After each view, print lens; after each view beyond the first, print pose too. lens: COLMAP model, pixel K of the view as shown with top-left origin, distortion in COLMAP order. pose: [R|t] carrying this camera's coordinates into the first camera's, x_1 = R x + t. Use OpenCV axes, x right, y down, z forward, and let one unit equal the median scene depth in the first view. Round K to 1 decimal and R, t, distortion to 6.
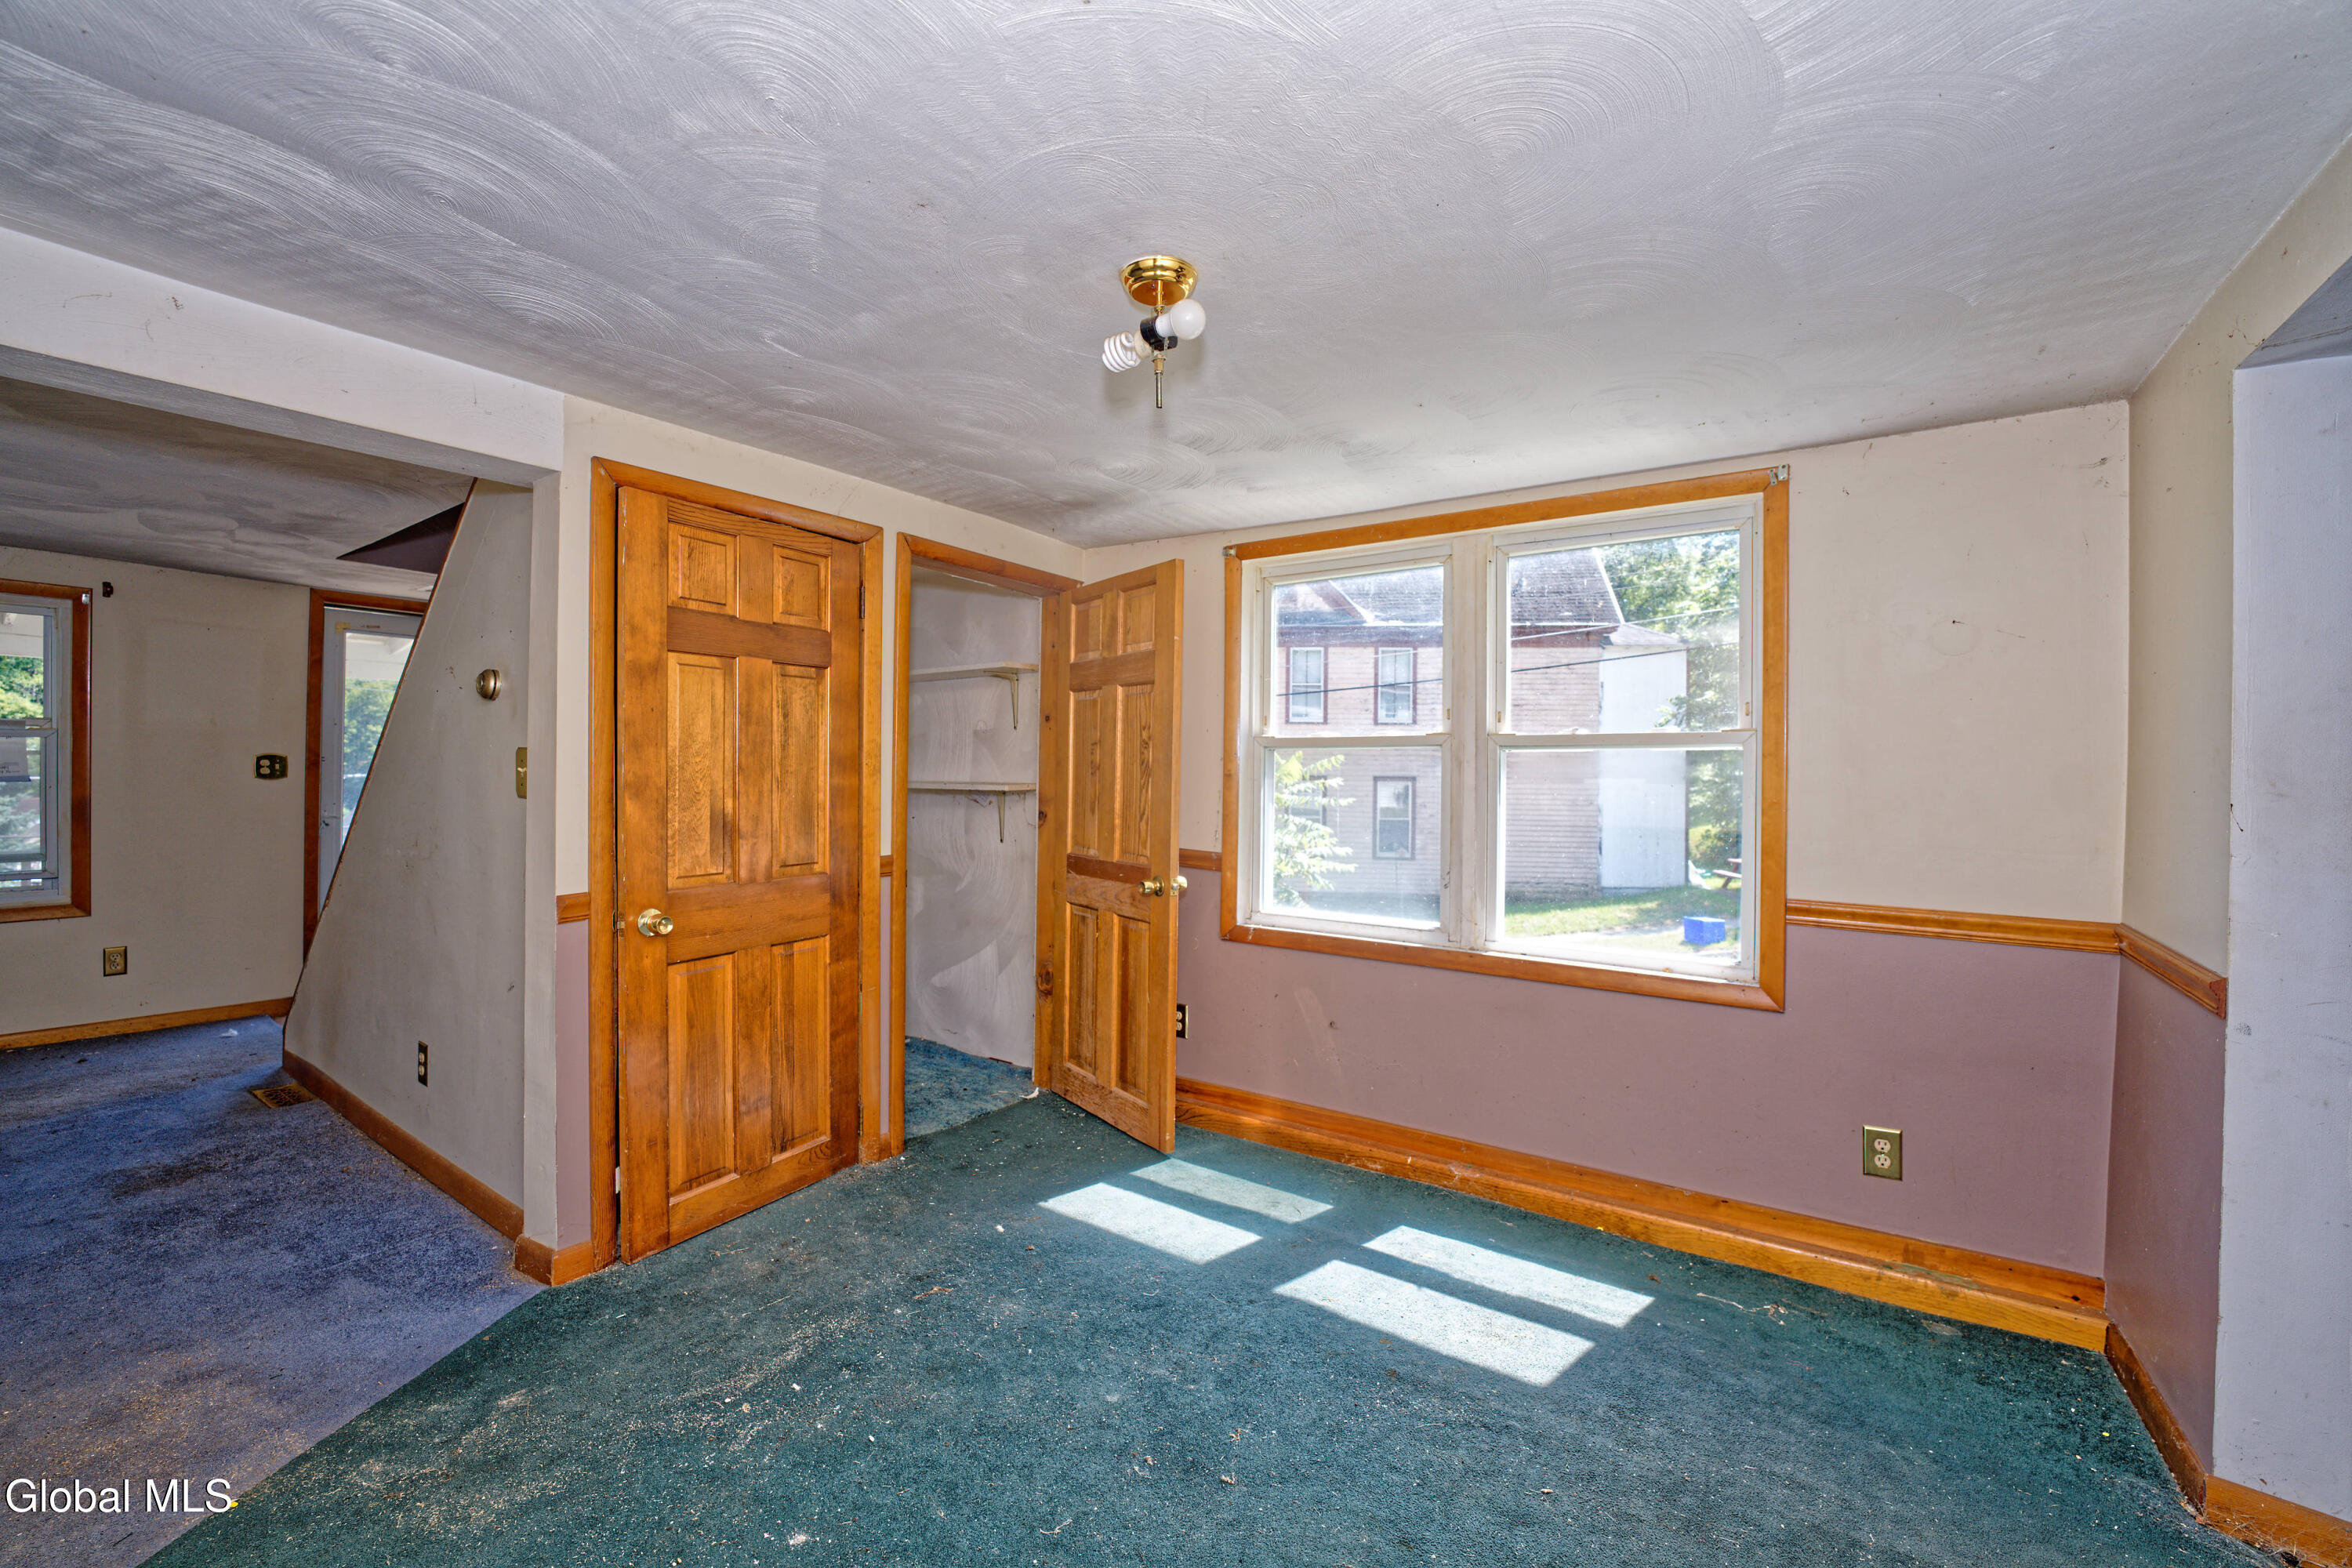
lens RADIAL K [[954.9, 0, 1165.6], [0, 954.9, 778.8], [0, 0, 1]] dist [-0.002985, -0.000245]
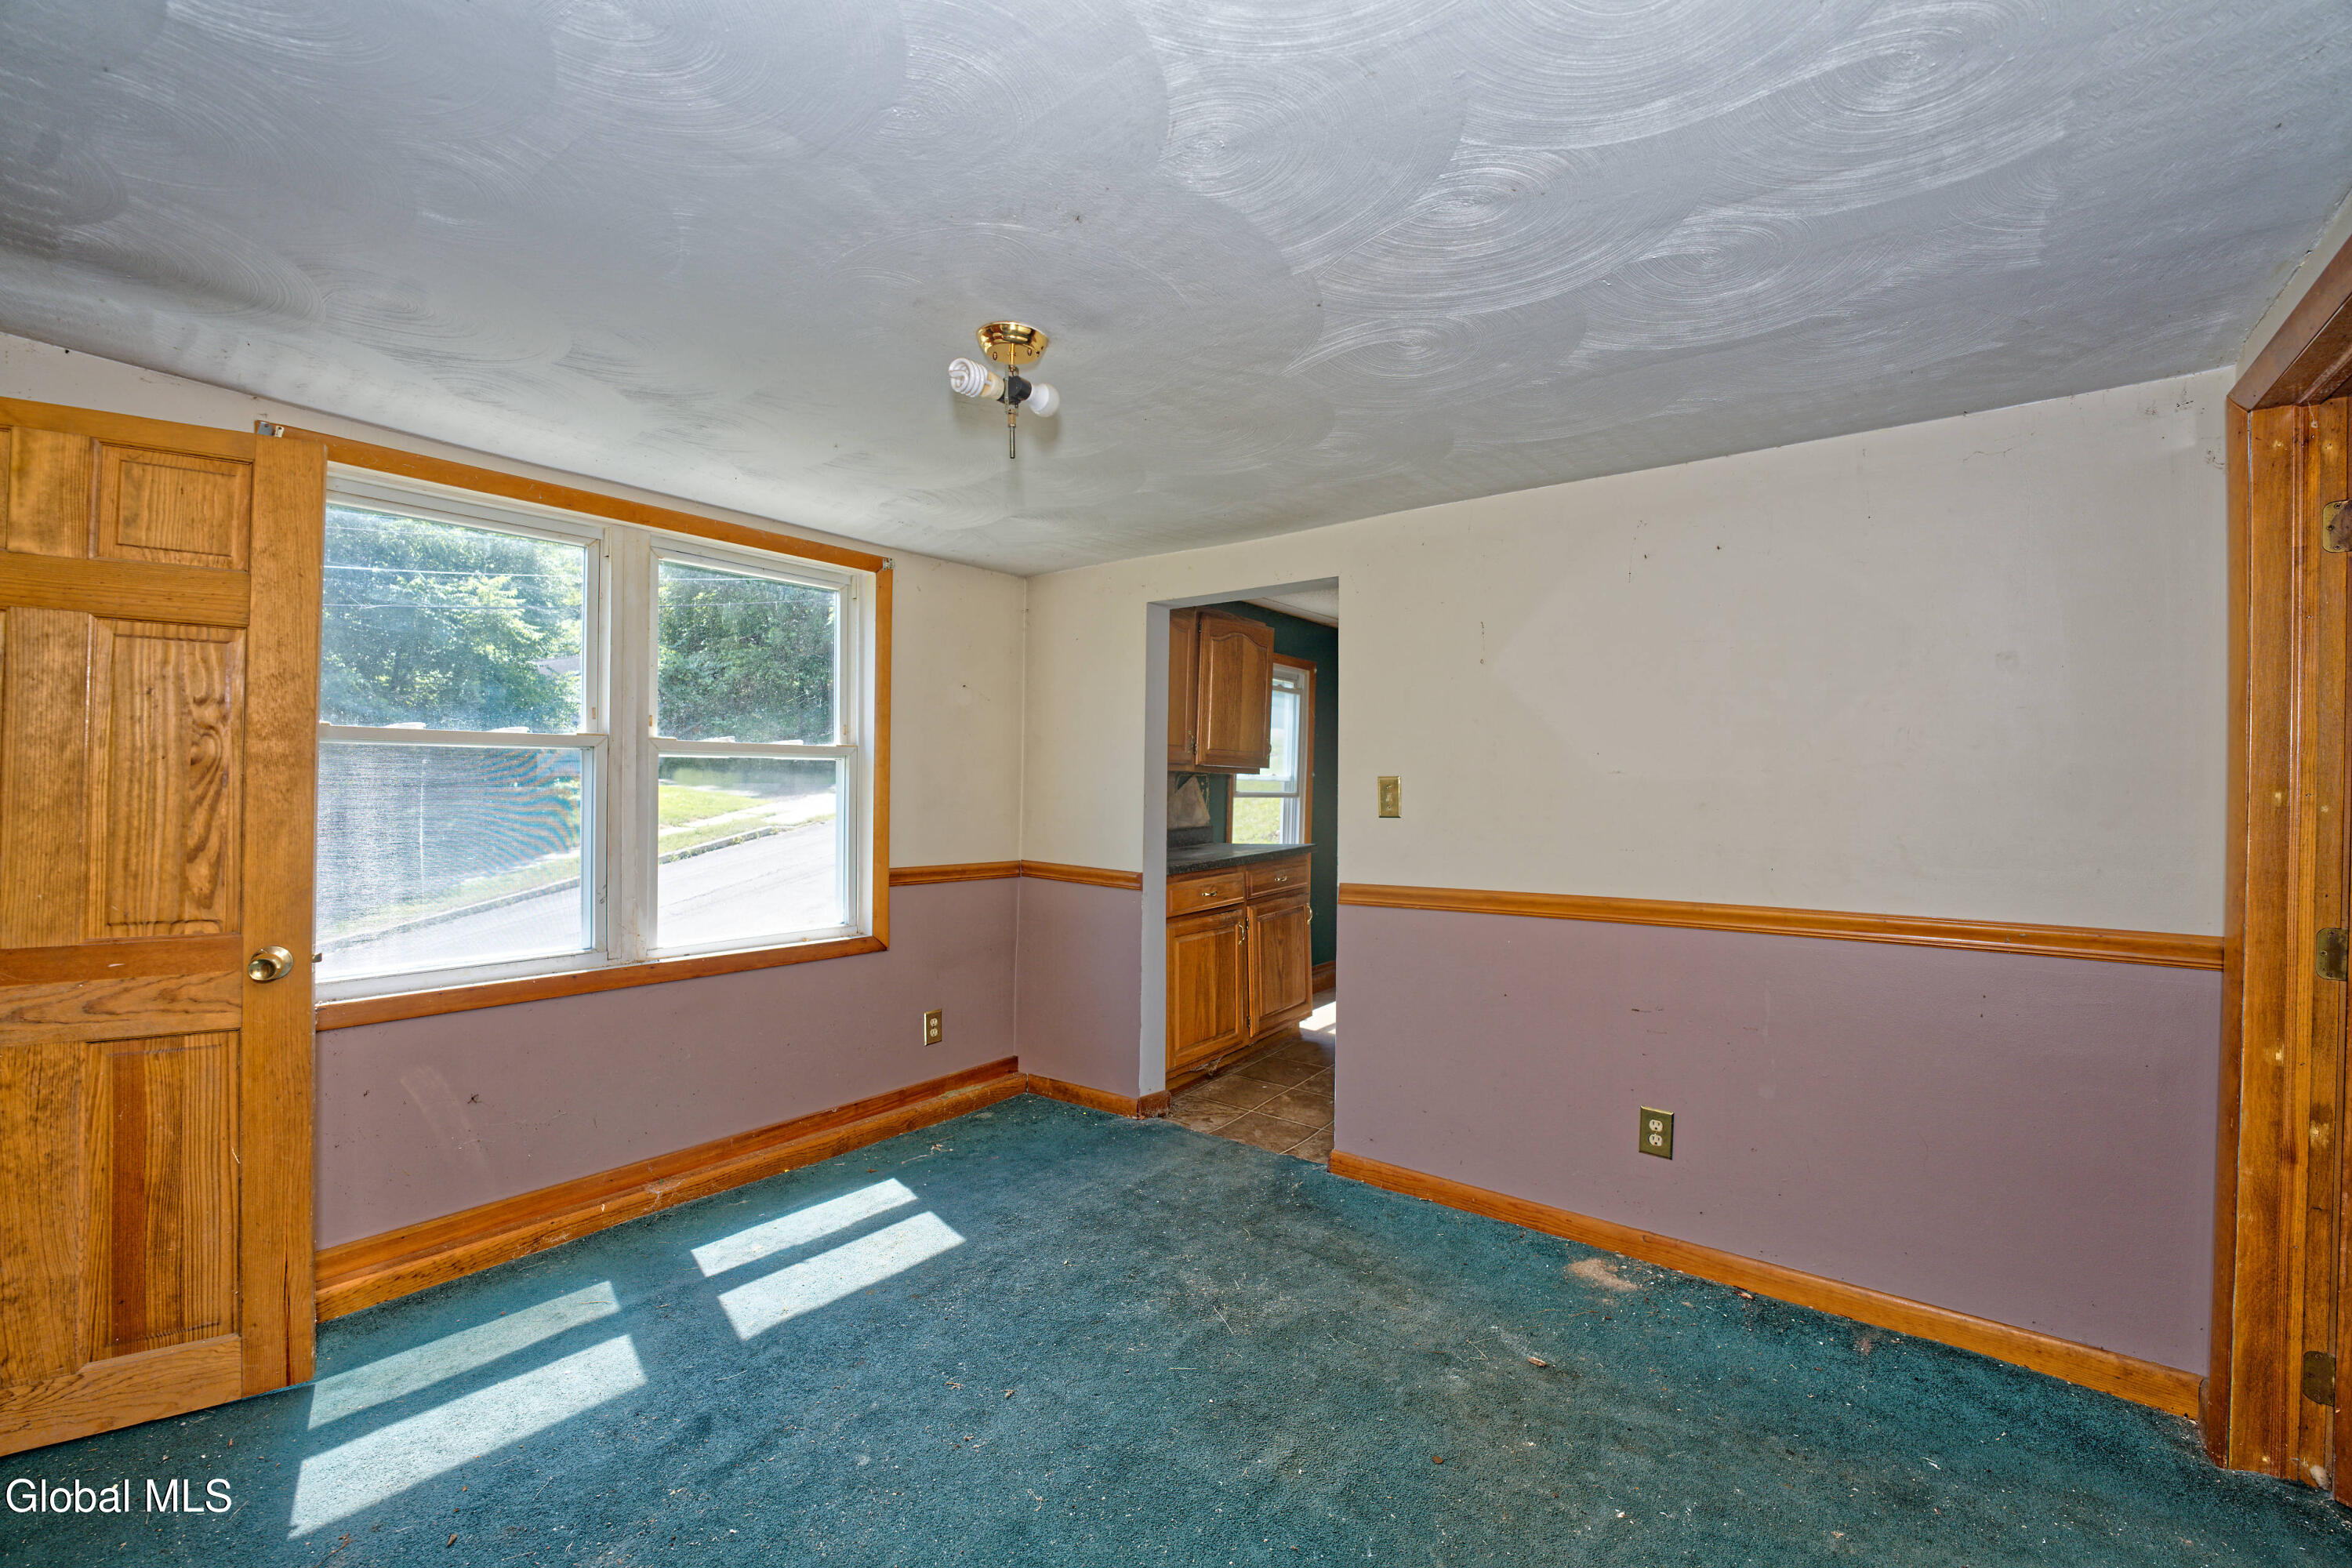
lens RADIAL K [[954.9, 0, 1164.7], [0, 954.9, 789.7], [0, 0, 1]] dist [-0.002985, -0.000245]
pose [[0.087232, -0.014327, 0.996085, -0.688240], [-0.005695, 0.999873, 0.014880, -0.014637], [-0.996172, -0.006970, 0.087139, 0.459200]]
